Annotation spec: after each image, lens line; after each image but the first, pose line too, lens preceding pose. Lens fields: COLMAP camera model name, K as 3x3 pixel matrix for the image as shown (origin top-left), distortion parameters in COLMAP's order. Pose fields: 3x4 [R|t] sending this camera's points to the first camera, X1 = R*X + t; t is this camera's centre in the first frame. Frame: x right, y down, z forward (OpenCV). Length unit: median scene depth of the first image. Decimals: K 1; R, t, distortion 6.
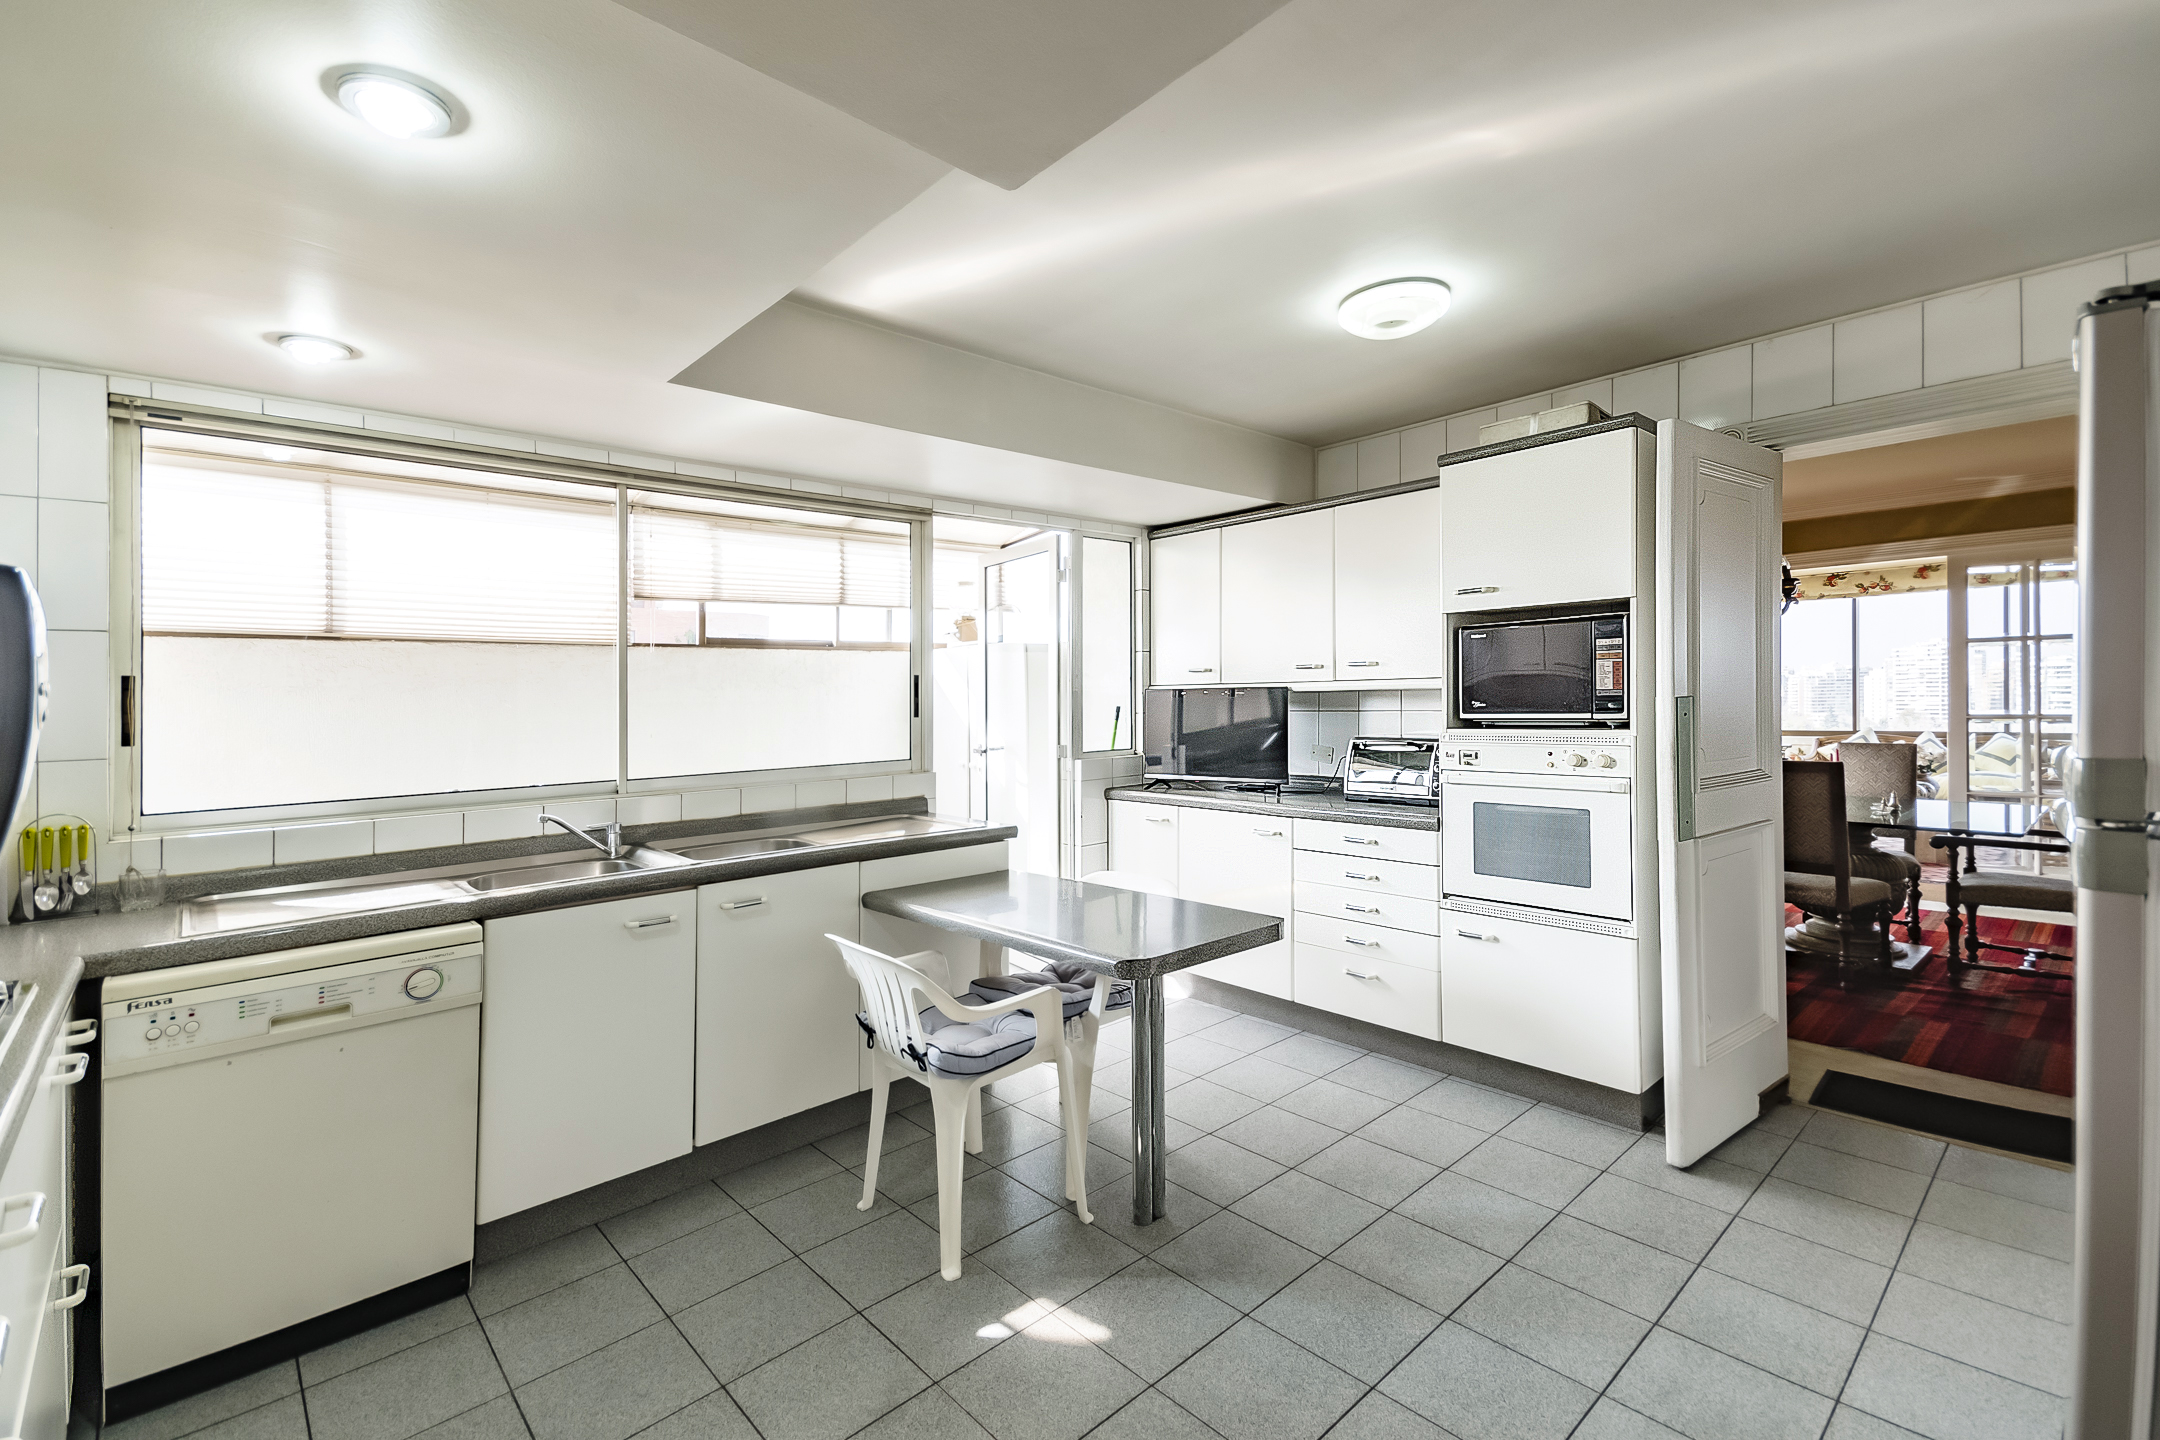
lens RADIAL K [[946.8, 0, 1083.2], [0, 946.8, 709.1], [0, 0, 1]] dist [0.037199, 0.000180]
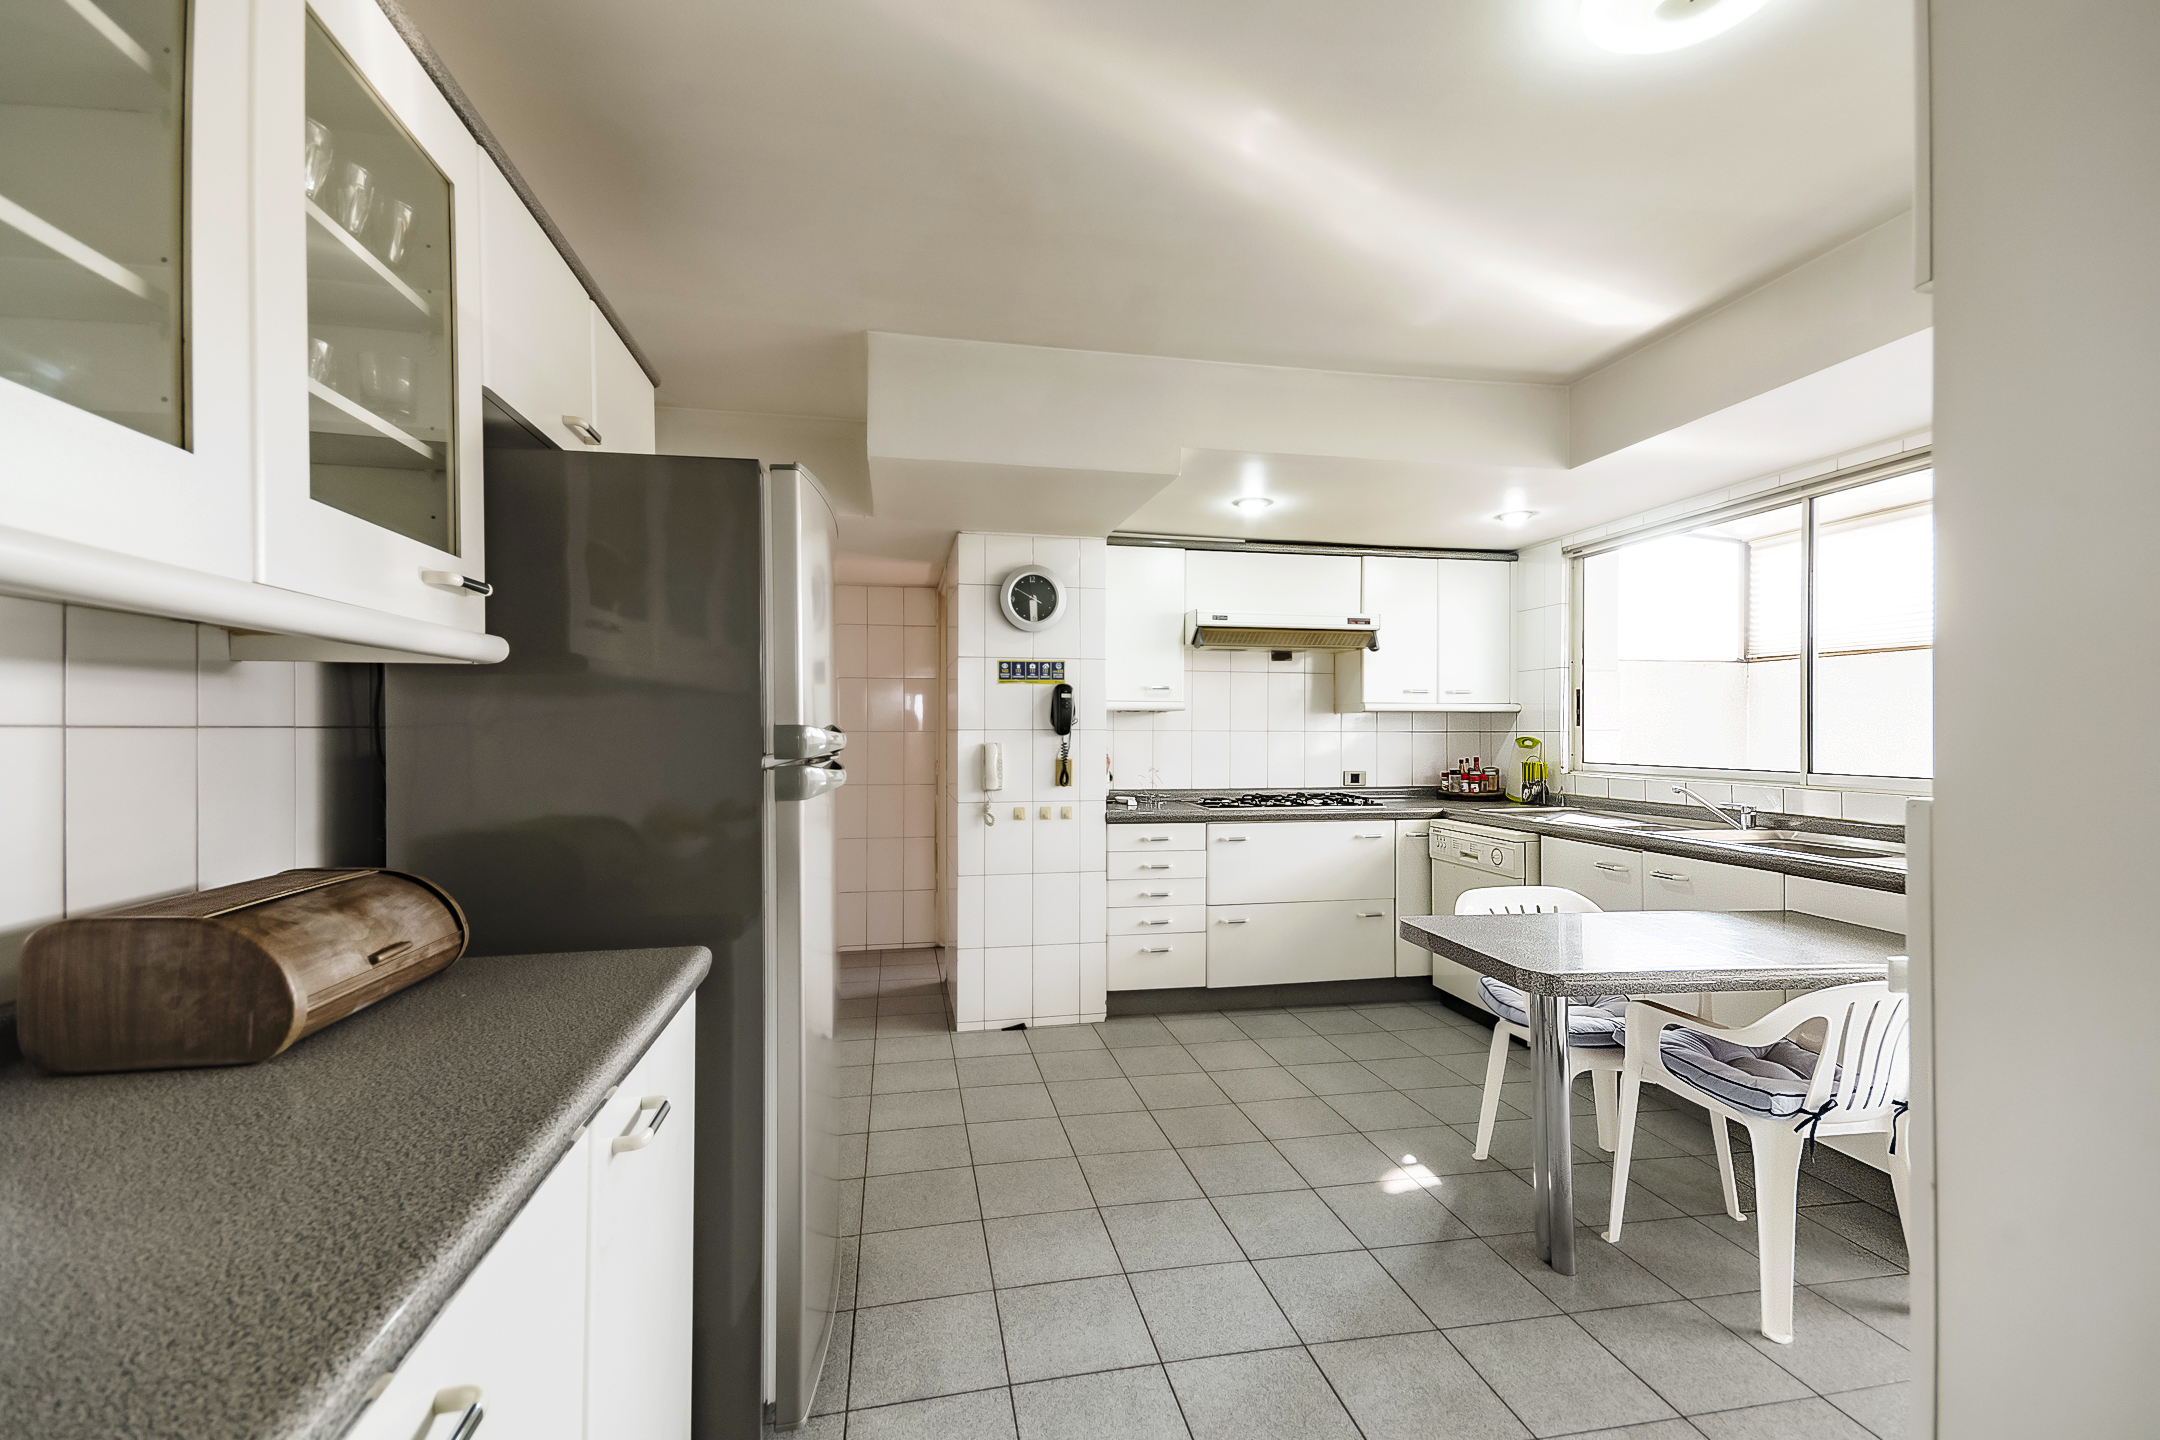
lens RADIAL K [[946.8, 0, 1083.2], [0, 946.8, 709.1], [0, 0, 1]] dist [0.037199, 0.000180]
pose [[-0.524424, 0.005153, -0.851442, 0.377032], [0.003095, 0.999987, 0.004146, -0.001531], [0.851452, -0.000461, -0.524433, 0.380710]]
